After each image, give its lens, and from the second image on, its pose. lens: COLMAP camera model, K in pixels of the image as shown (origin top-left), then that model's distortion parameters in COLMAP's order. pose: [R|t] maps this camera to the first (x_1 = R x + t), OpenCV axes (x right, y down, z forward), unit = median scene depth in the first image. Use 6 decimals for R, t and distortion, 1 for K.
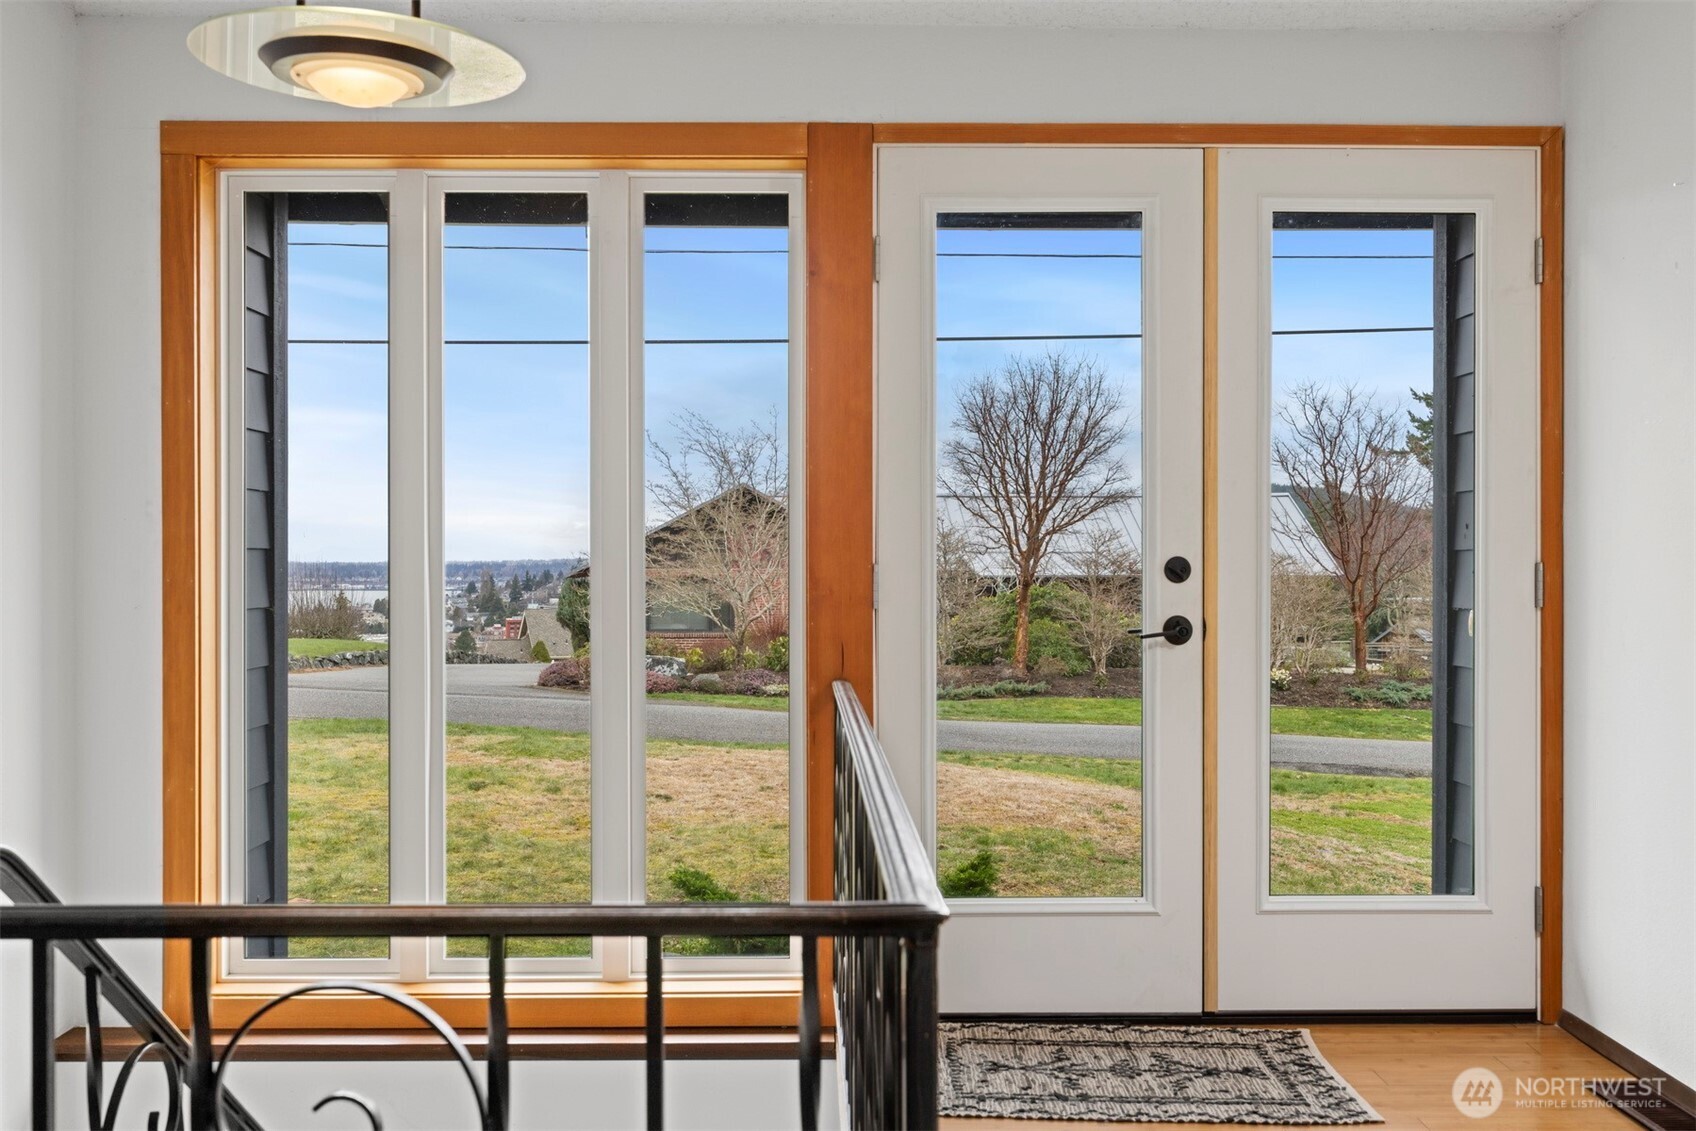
lens RADIAL K [[1633.9, 0, 850.3], [0, 1633.9, 570.3], [0, 0, 1]] dist [-0.004390, 0.000000]
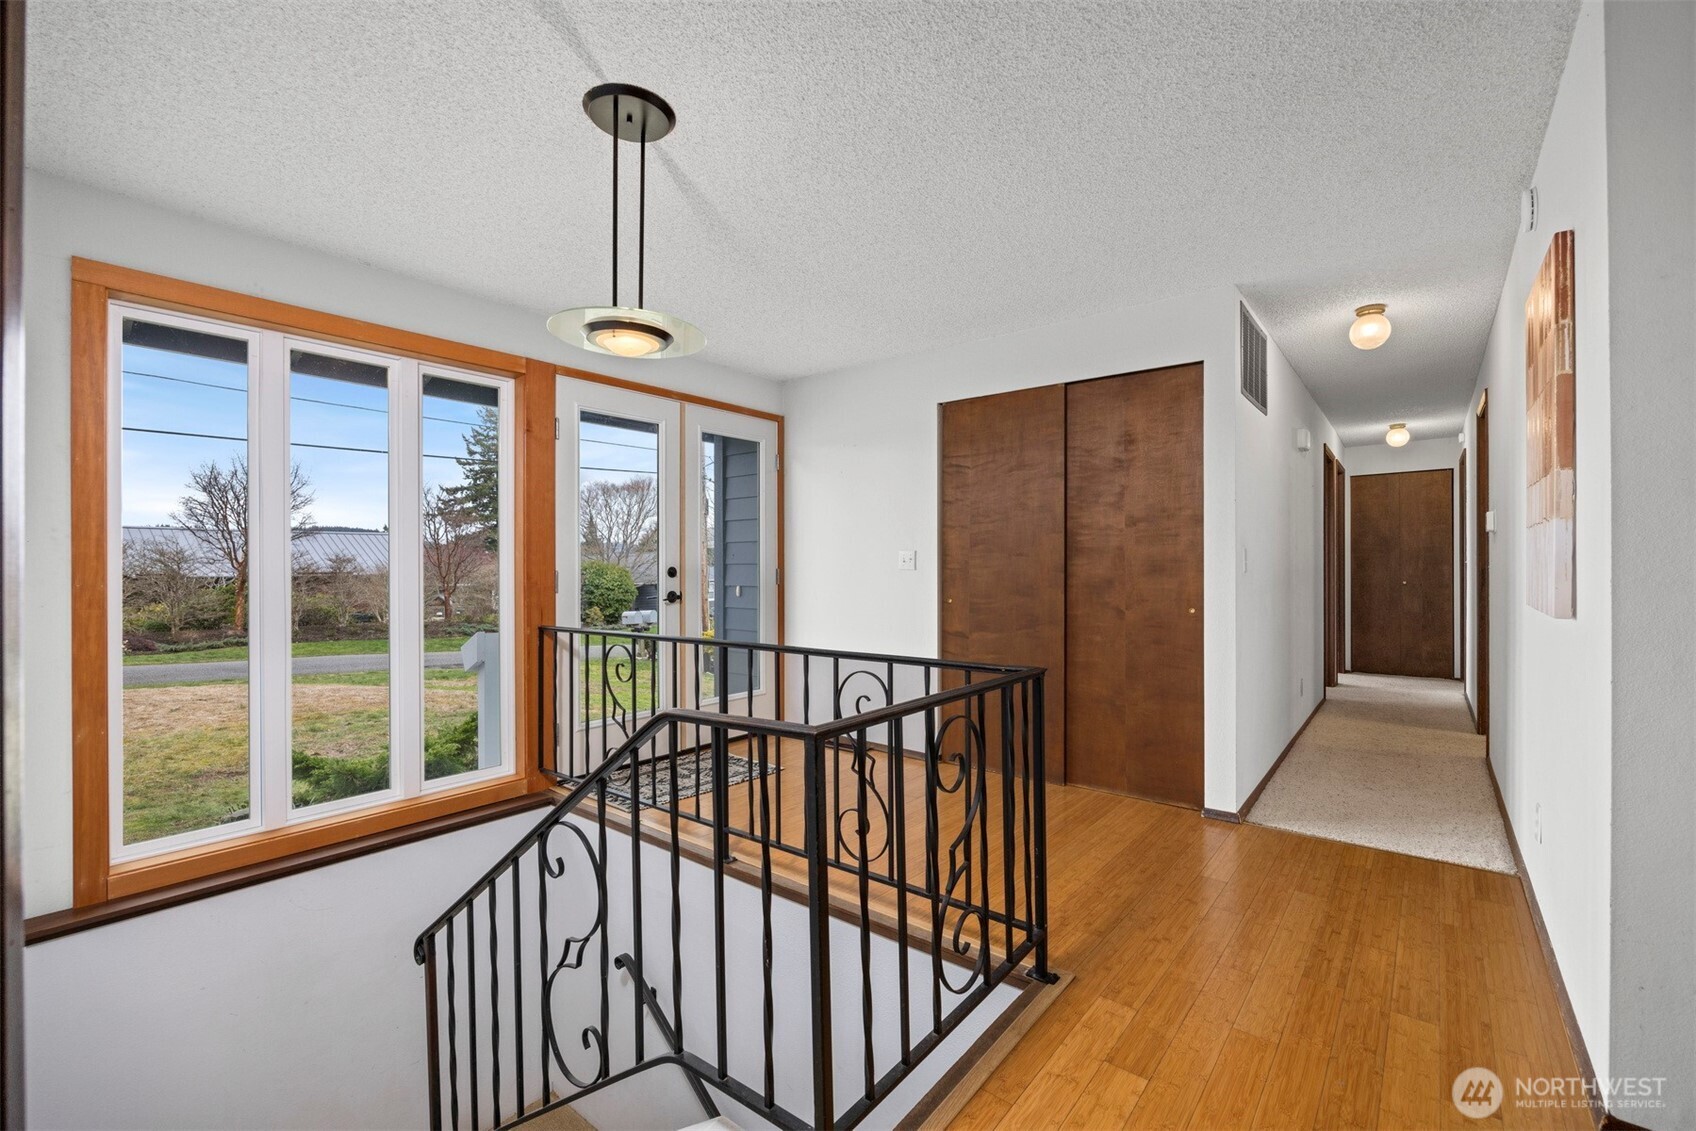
lens RADIAL K [[710.5, 0, 855.3], [0, 710.5, 565.5], [0, 0, 1]] dist [-0.002577, -0.000050]
pose [[0.646071, -0.001213, 0.763276, -0.430158], [0.006950, 0.999967, -0.004294, -0.004171], [-0.763246, 0.008079, 0.646058, 0.099191]]
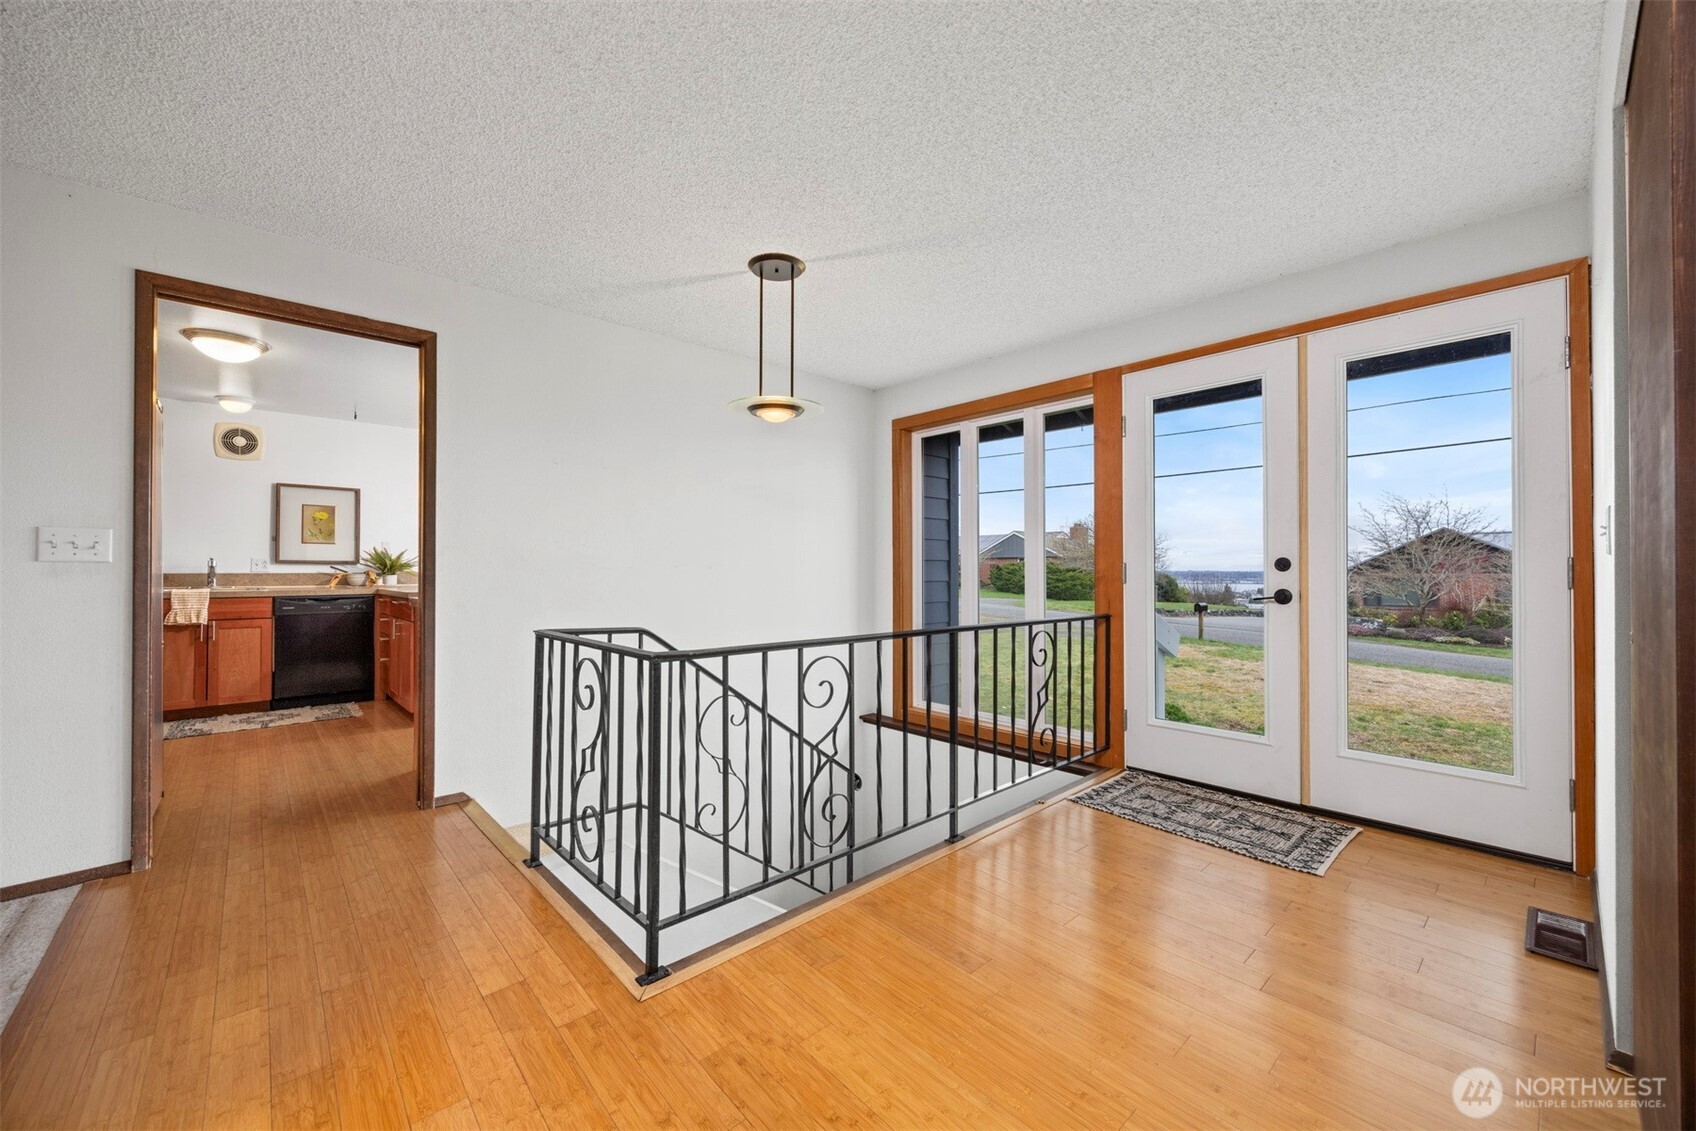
lens RADIAL K [[657.0, 0, 859.9], [0, 657.0, 568.5], [0, 0, 1]] dist [-0.005241, 0.000273]
pose [[0.663557, -0.003388, -0.748118, 0.435800], [-0.004210, 0.999957, -0.008262, 0.012387], [0.748114, 0.008632, 0.663514, 0.132378]]
